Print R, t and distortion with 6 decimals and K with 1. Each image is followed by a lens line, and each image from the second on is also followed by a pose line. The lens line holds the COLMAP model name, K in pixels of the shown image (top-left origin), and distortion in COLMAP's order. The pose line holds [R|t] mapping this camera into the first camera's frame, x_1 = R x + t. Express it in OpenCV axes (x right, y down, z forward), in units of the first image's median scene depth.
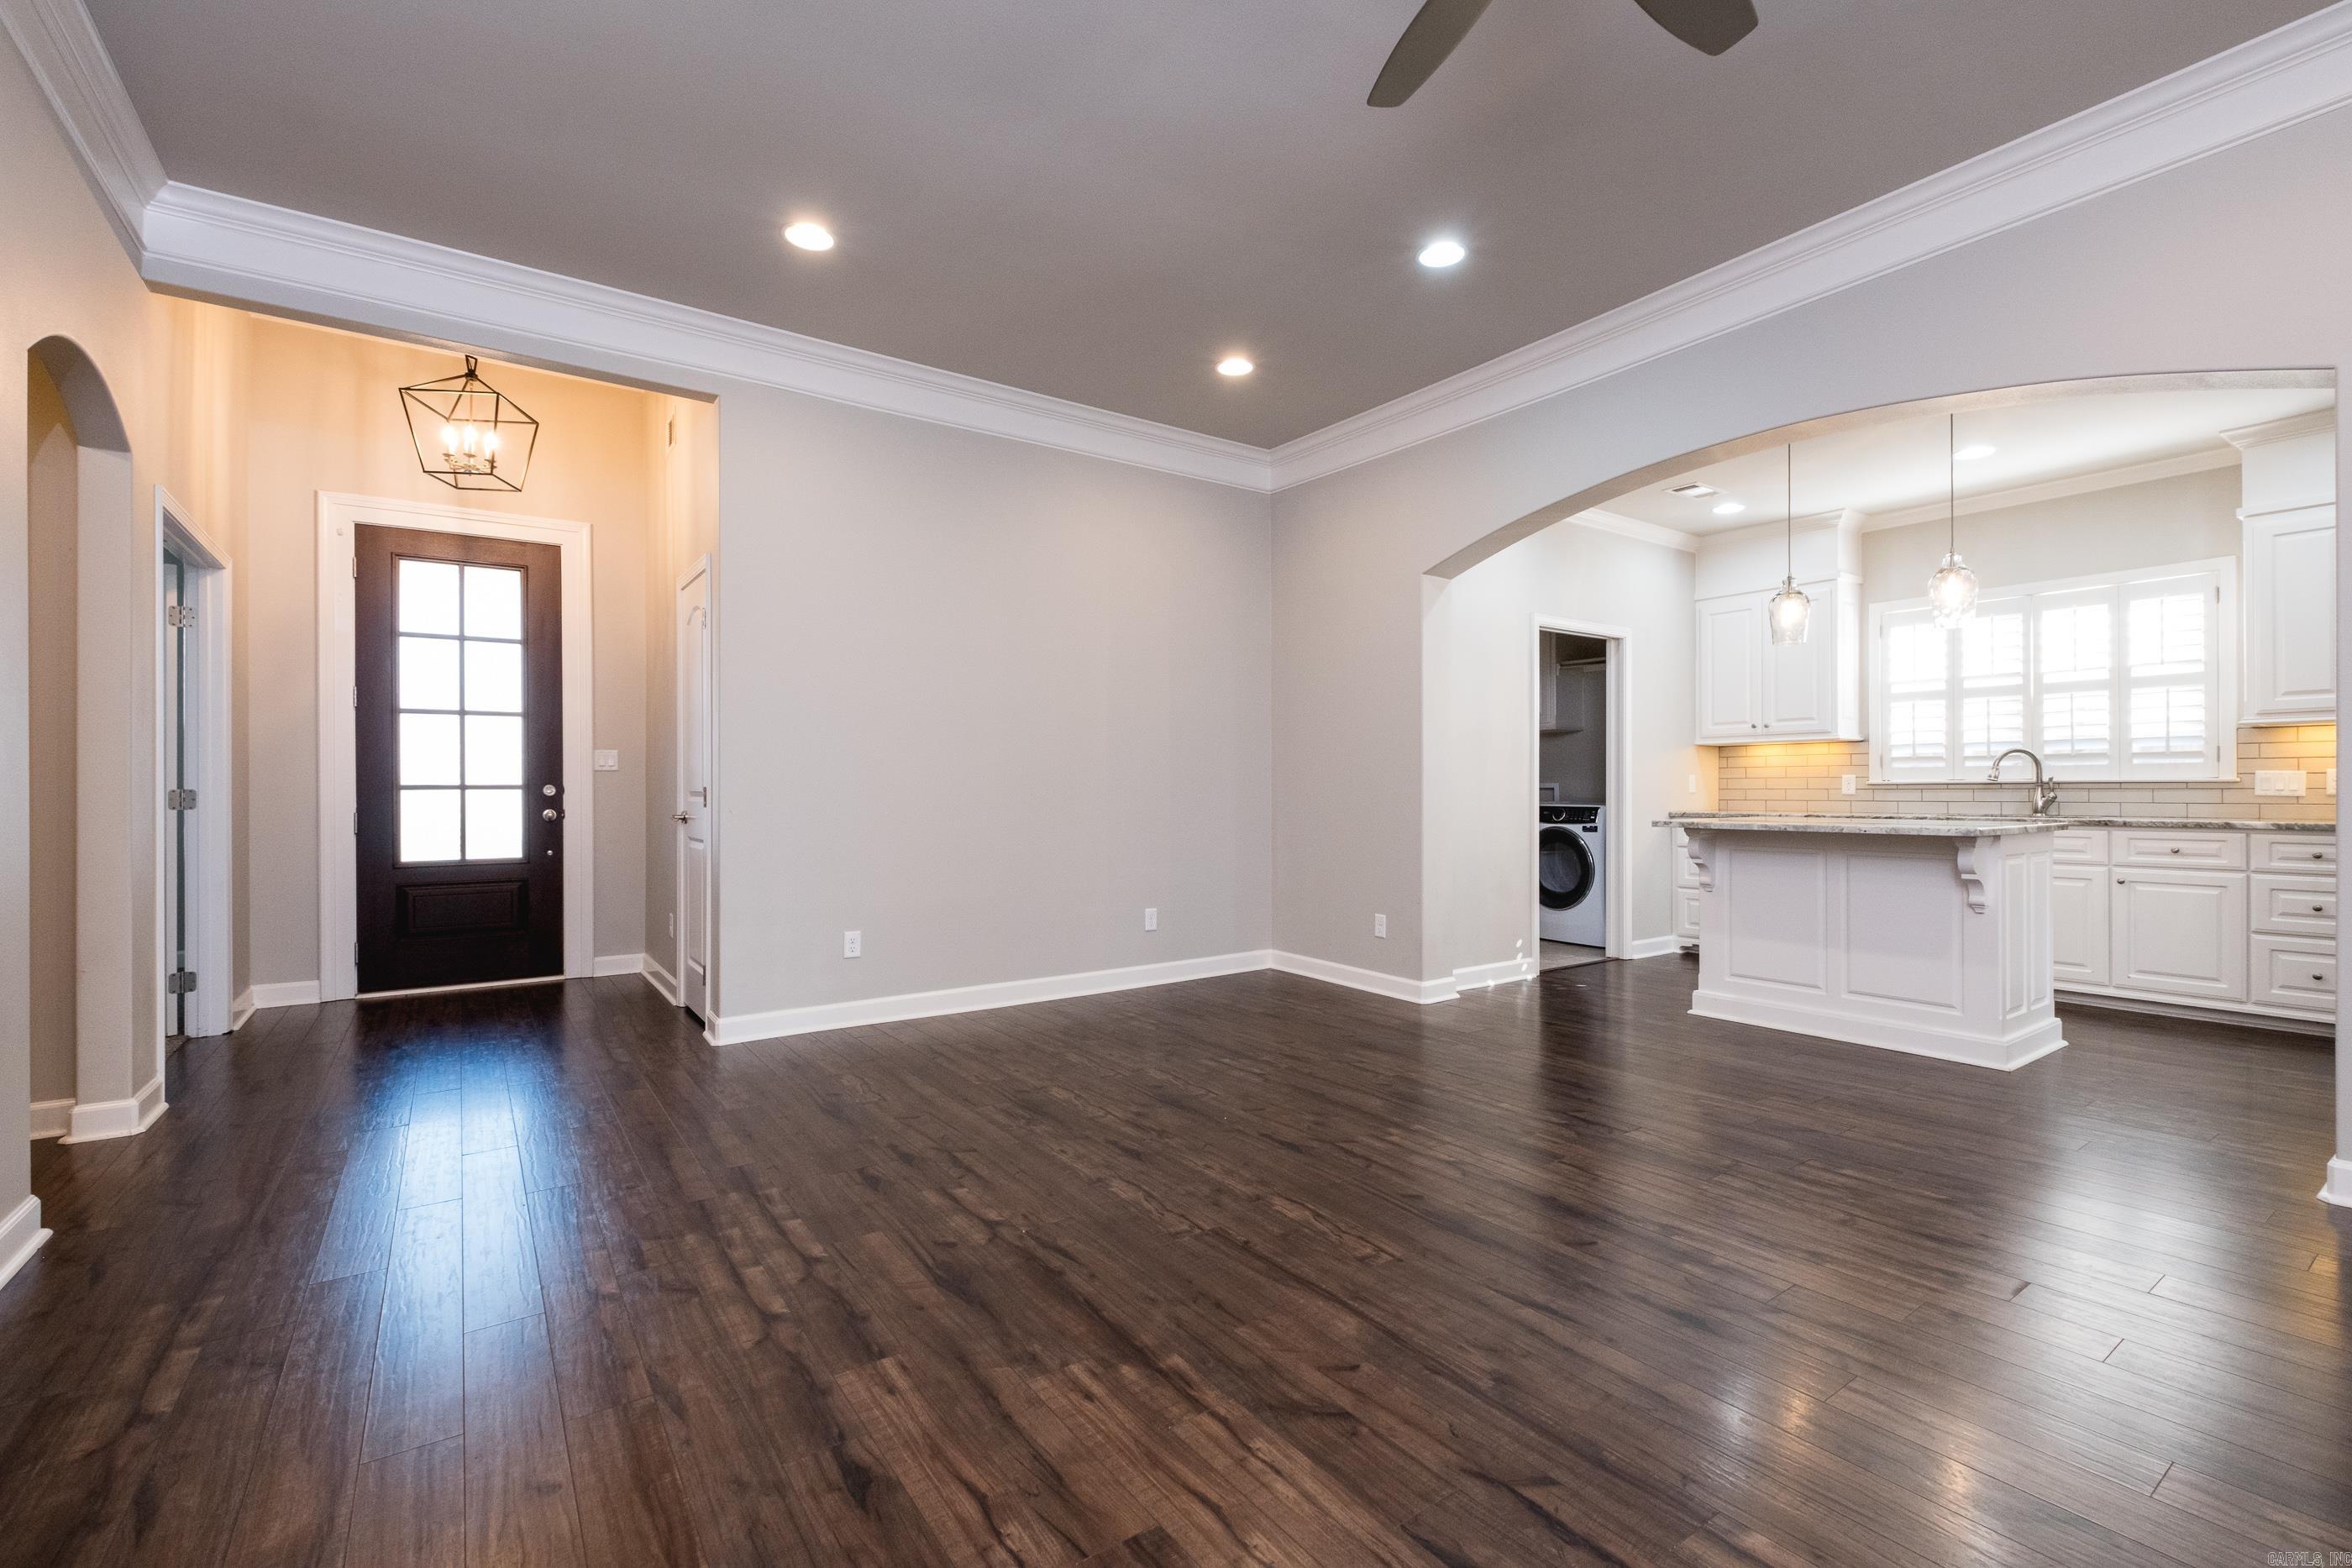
lens RADIAL K [[1013.2, 0, 1184.2], [0, 1013.2, 784.9], [0, 0, 1]] dist [0.010201, -0.006352]
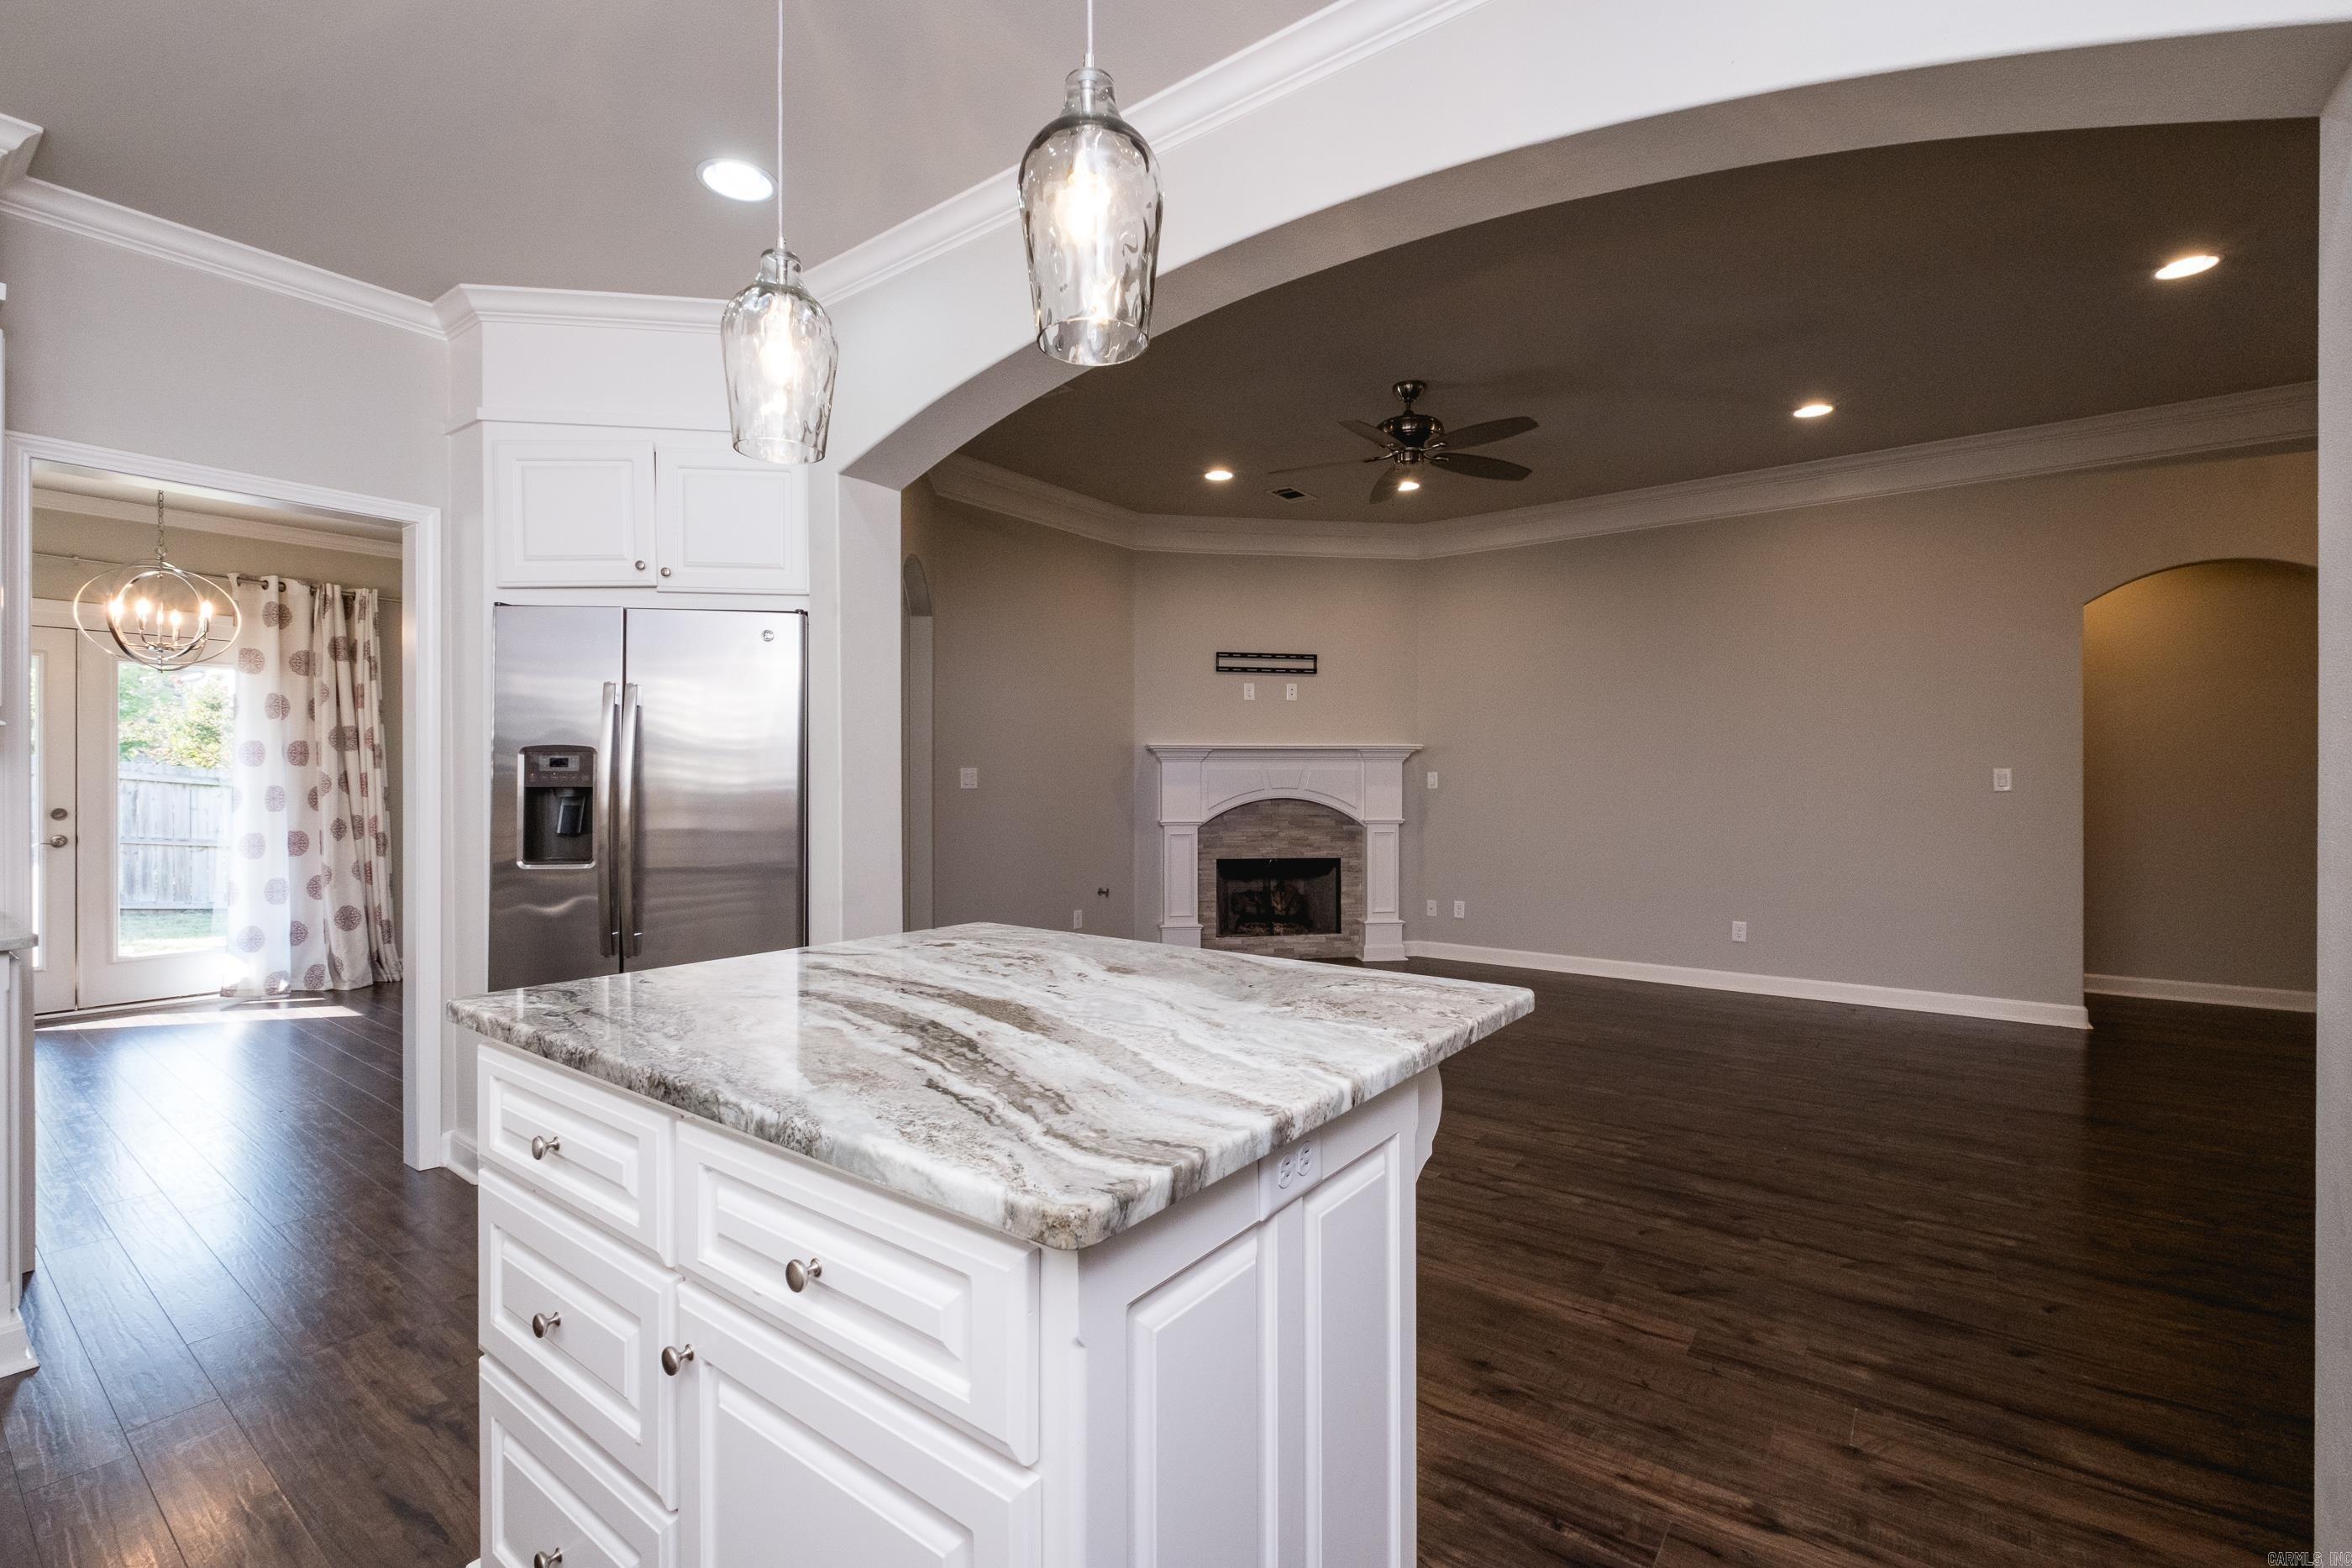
lens RADIAL K [[1028.6, 0, 1185.7], [0, 1028.6, 782.9], [0, 0, 1]] dist [-0.004213, -0.000856]
pose [[-0.950144, 0.002158, -0.311804, 0.700709], [0.002718, 0.999995, -0.001363, -0.033355], [0.311800, -0.002142, -0.950145, 1.335183]]
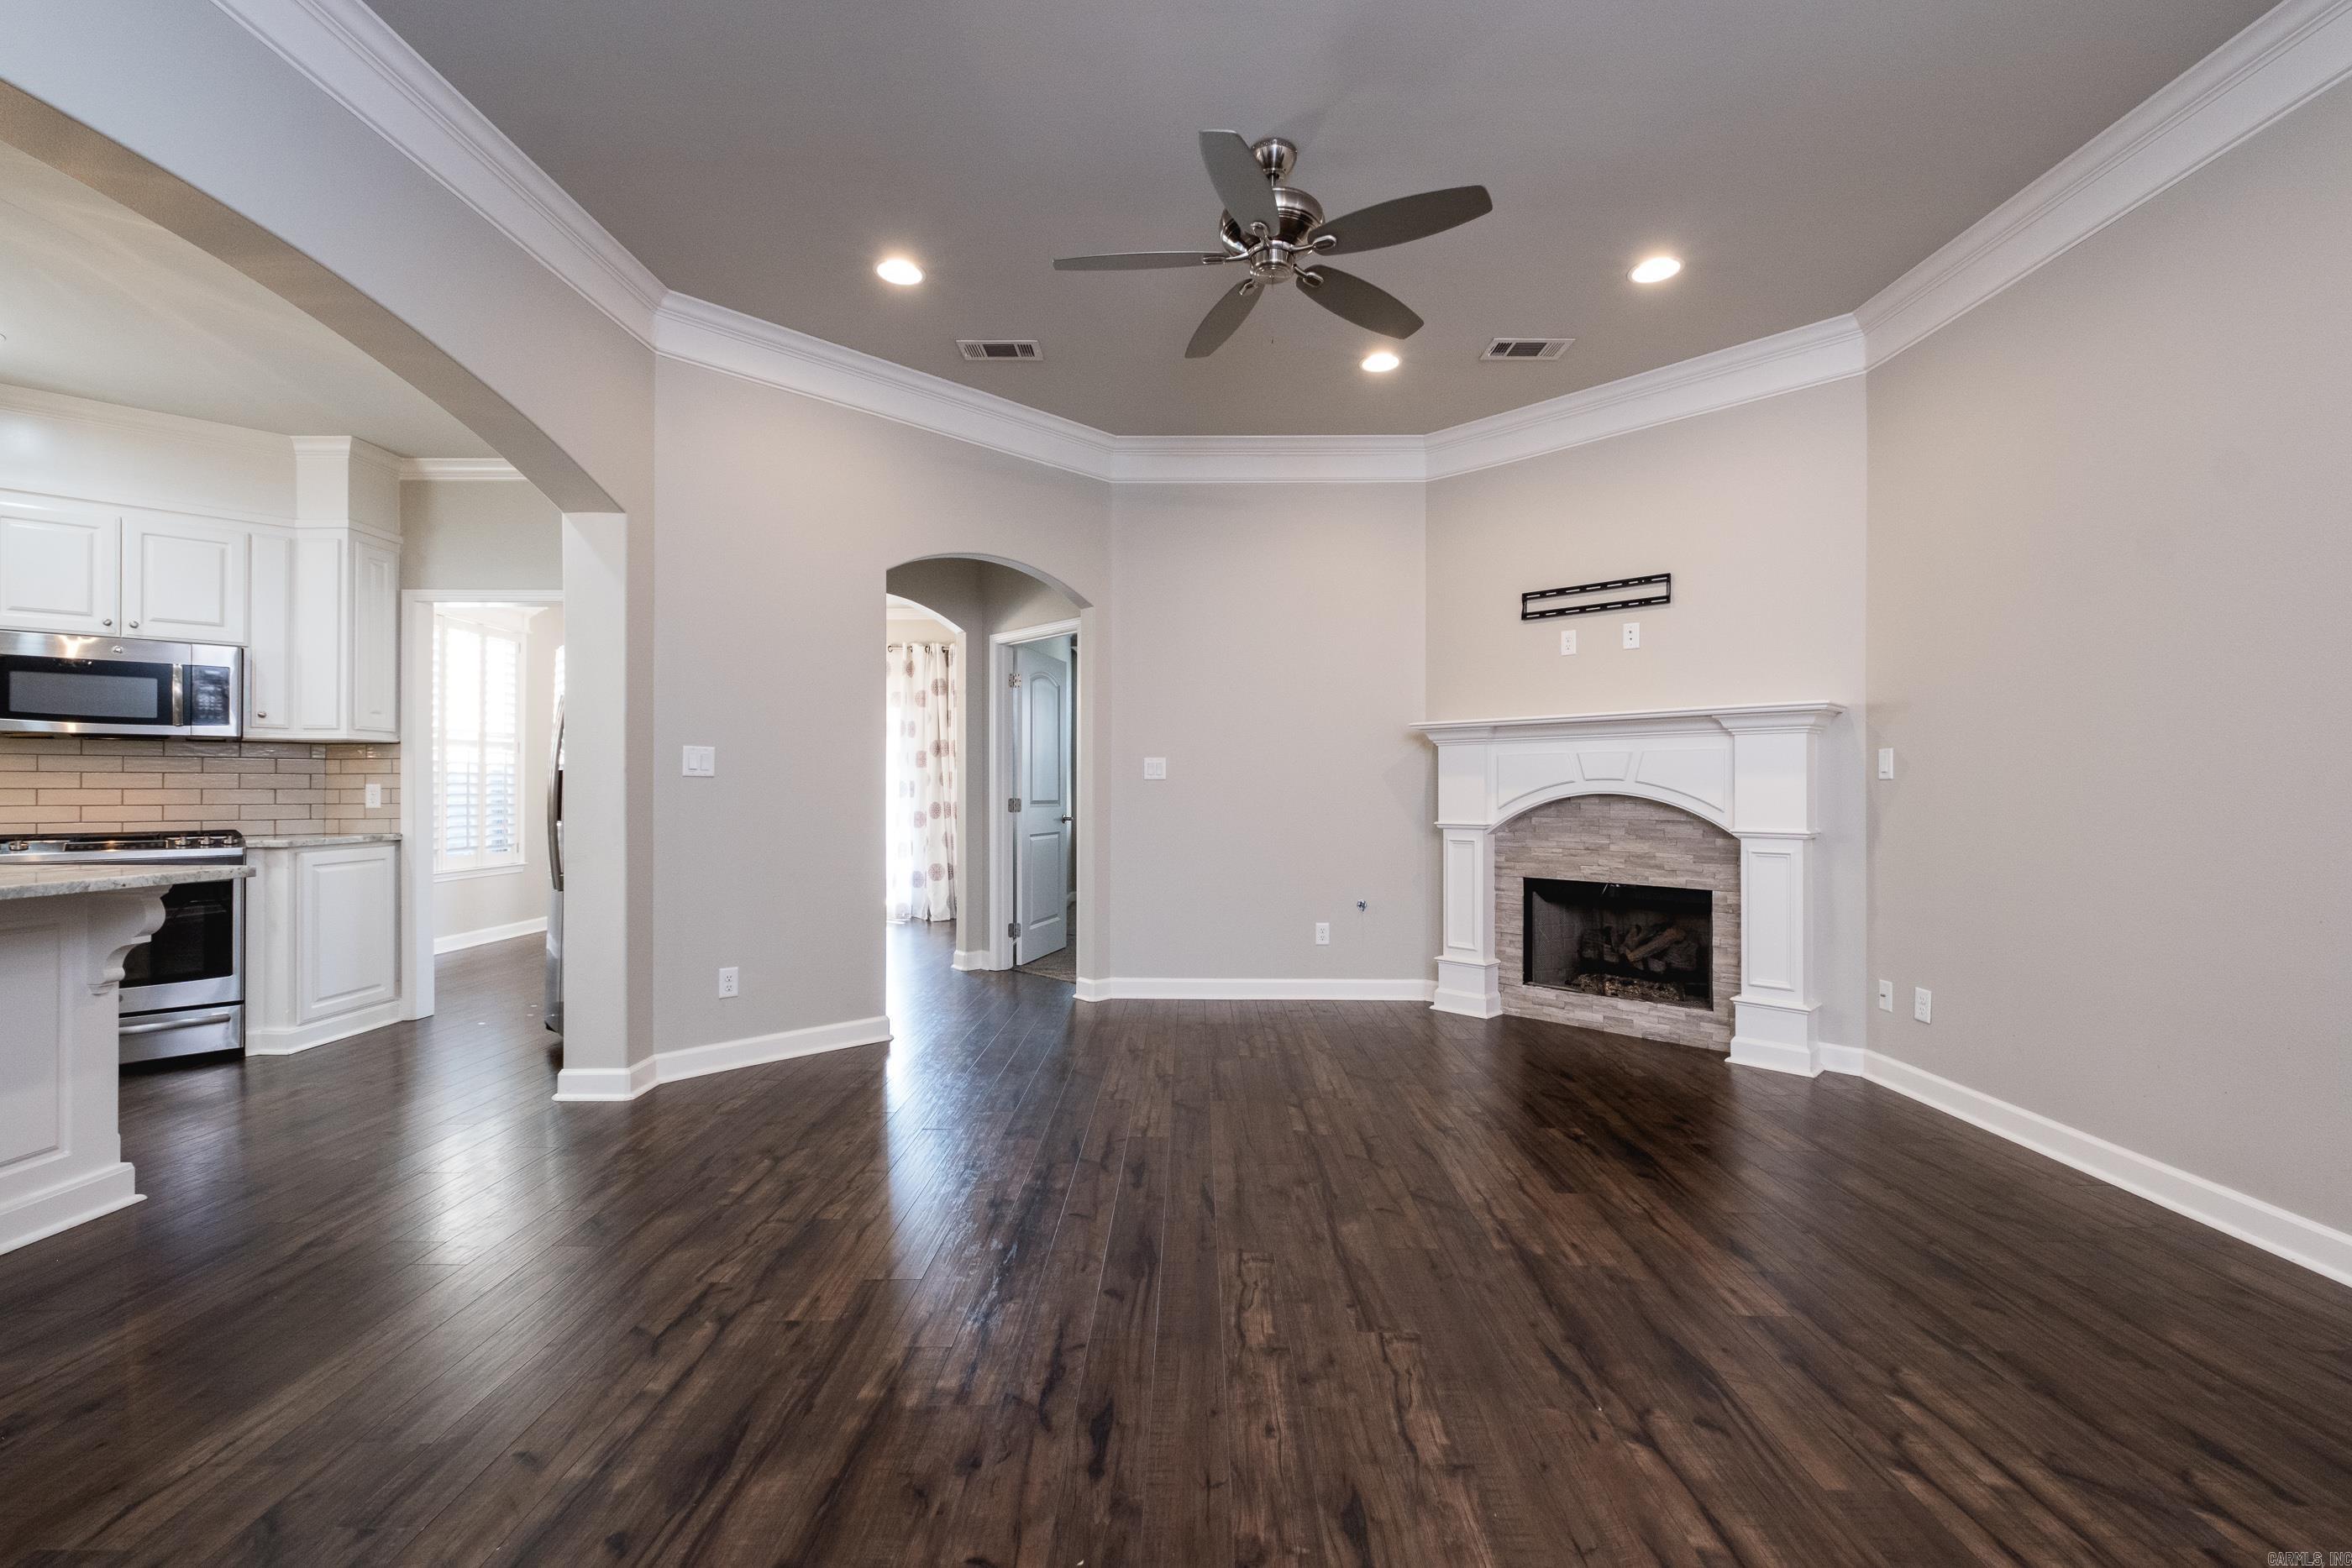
lens RADIAL K [[1013.2, 0, 1184.2], [0, 1013.2, 784.9], [0, 0, 1]] dist [0.010201, -0.006352]
pose [[-0.812005, 0.003955, 0.583637, -0.193337], [-0.002197, 0.999949, -0.009833, -0.009730], [-0.583647, -0.009267, -0.811955, 0.992656]]
